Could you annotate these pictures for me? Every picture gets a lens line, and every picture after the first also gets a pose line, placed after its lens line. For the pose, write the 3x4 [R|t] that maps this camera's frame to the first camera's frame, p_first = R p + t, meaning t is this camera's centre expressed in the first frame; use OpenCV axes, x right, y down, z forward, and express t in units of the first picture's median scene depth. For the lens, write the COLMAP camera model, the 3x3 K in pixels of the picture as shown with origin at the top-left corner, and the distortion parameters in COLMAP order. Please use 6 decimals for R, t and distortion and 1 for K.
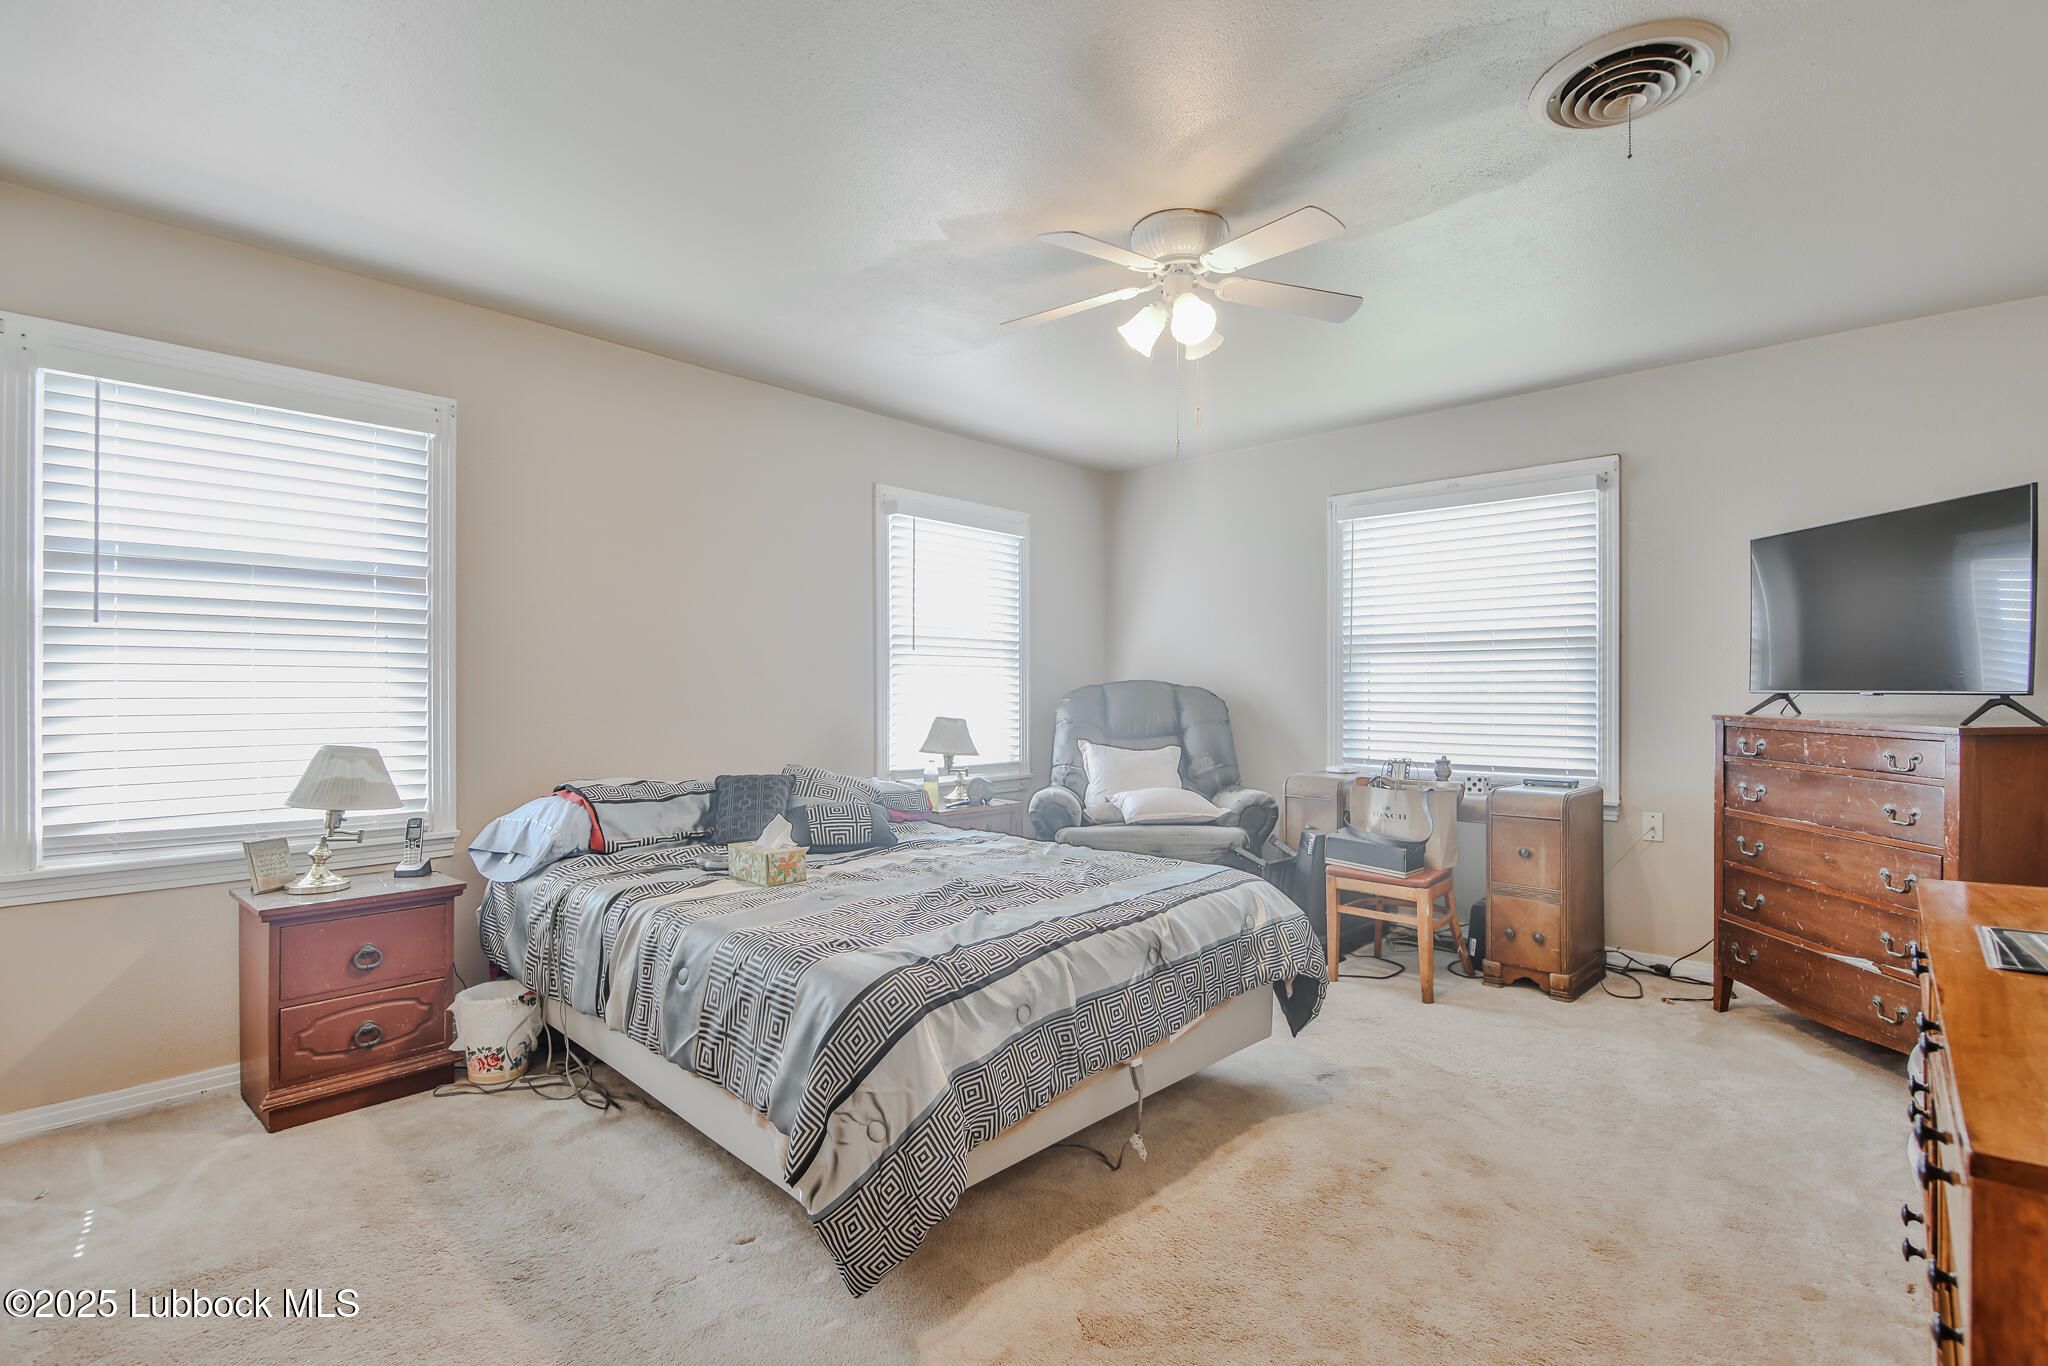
lens RADIAL K [[942.6, 0, 1021.3], [0, 942.6, 689.6], [0, 0, 1]] dist [-0.001449, -0.009375]
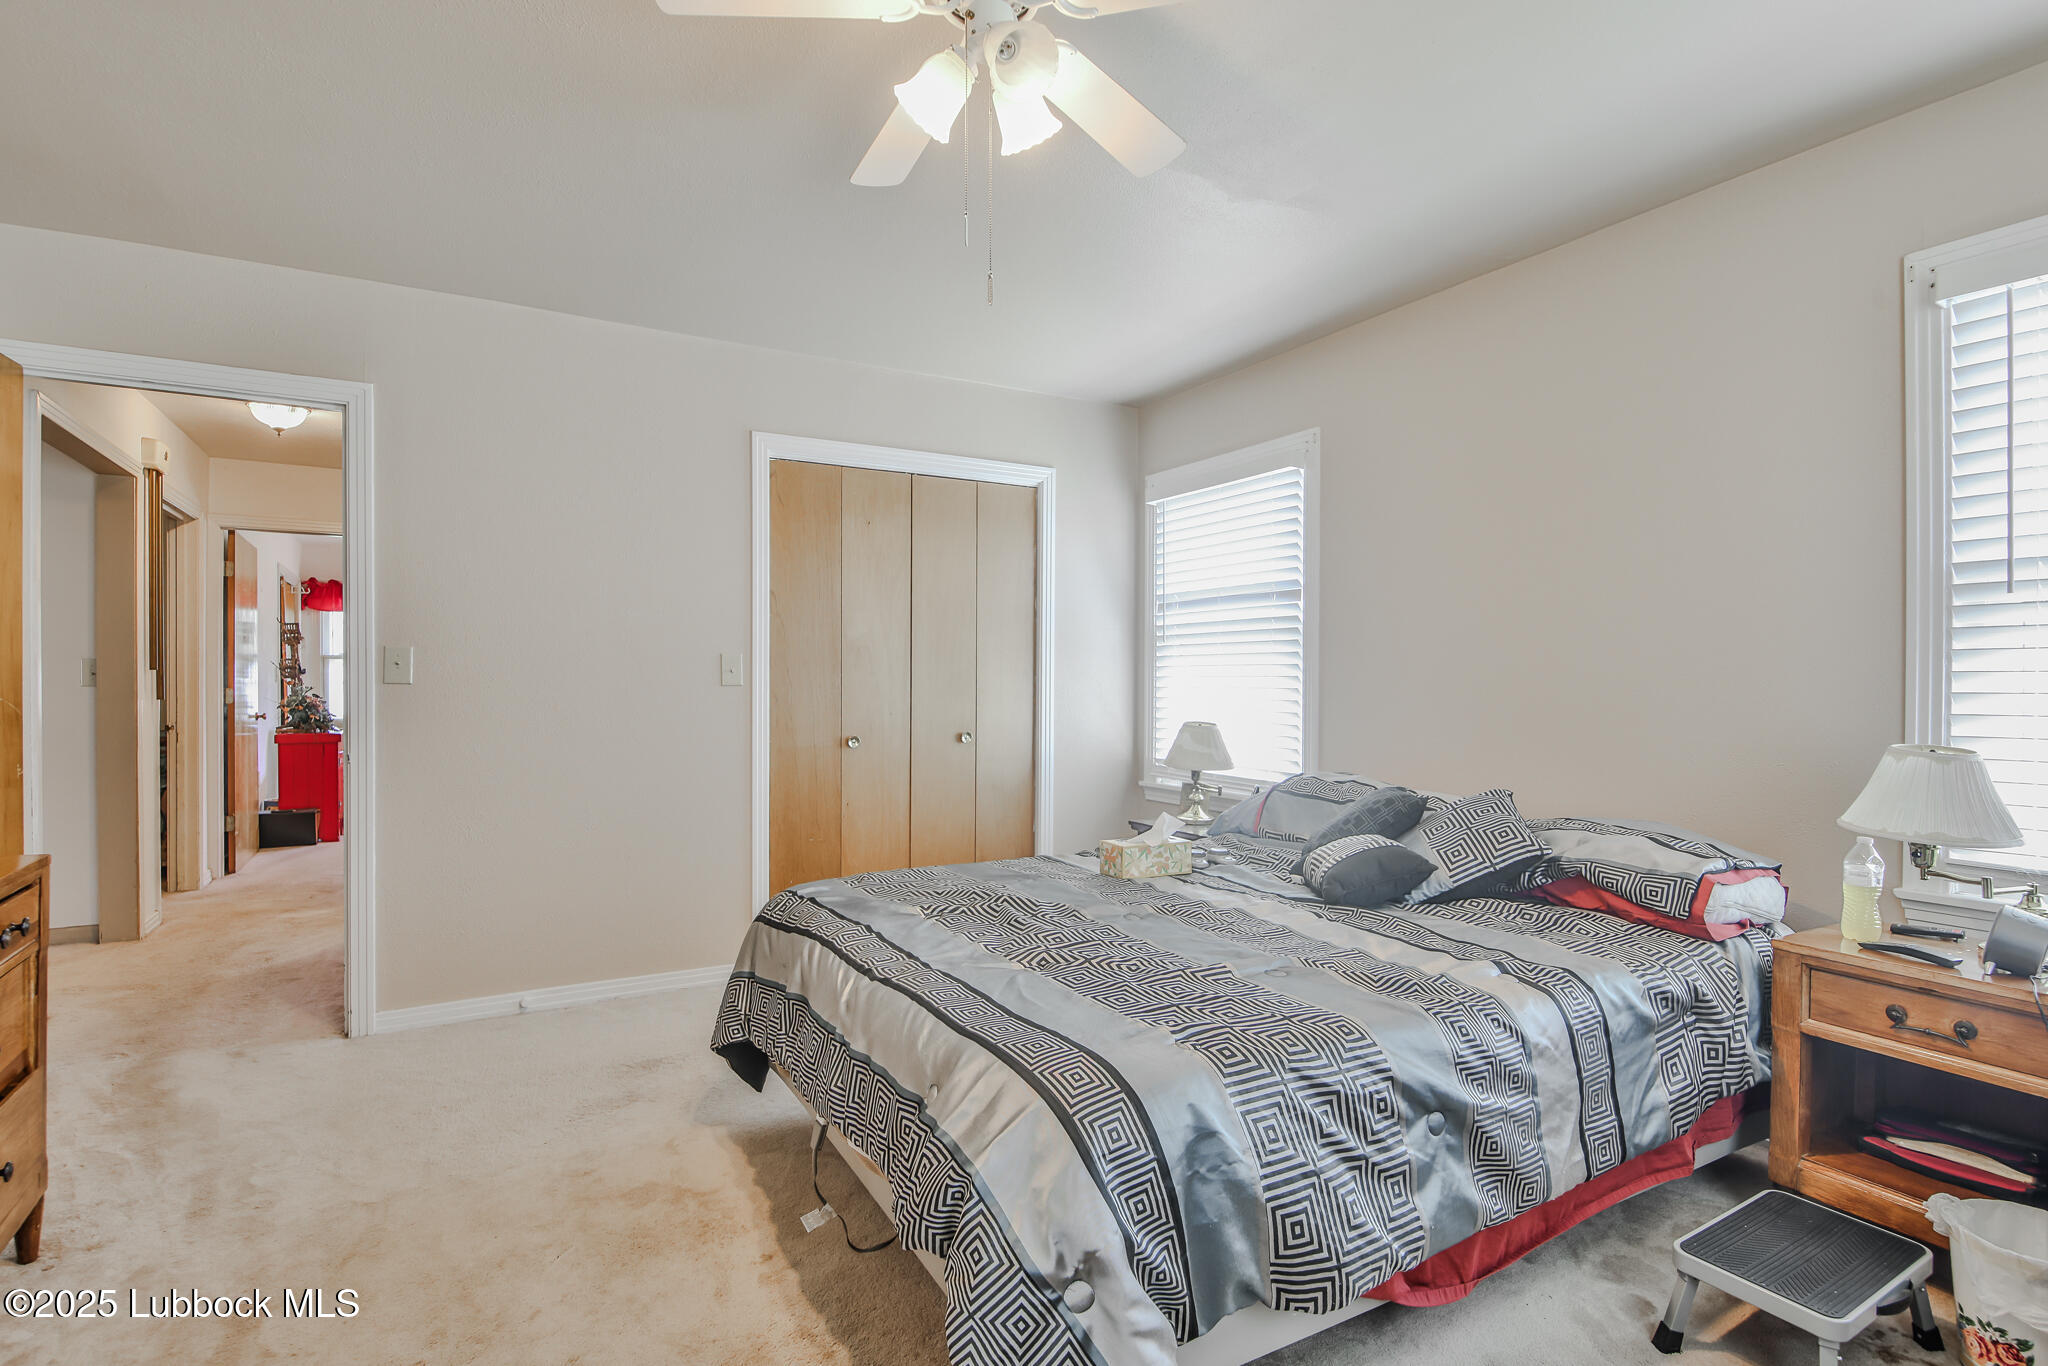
lens RADIAL K [[942.6, 0, 1021.3], [0, 942.6, 689.6], [0, 0, 1]] dist [-0.001449, -0.009375]
pose [[-0.277826, 0.021545, -0.960390, 0.502583], [0.012503, 0.999745, 0.018811, -0.013759], [0.960550, -0.006782, -0.278024, 0.810064]]
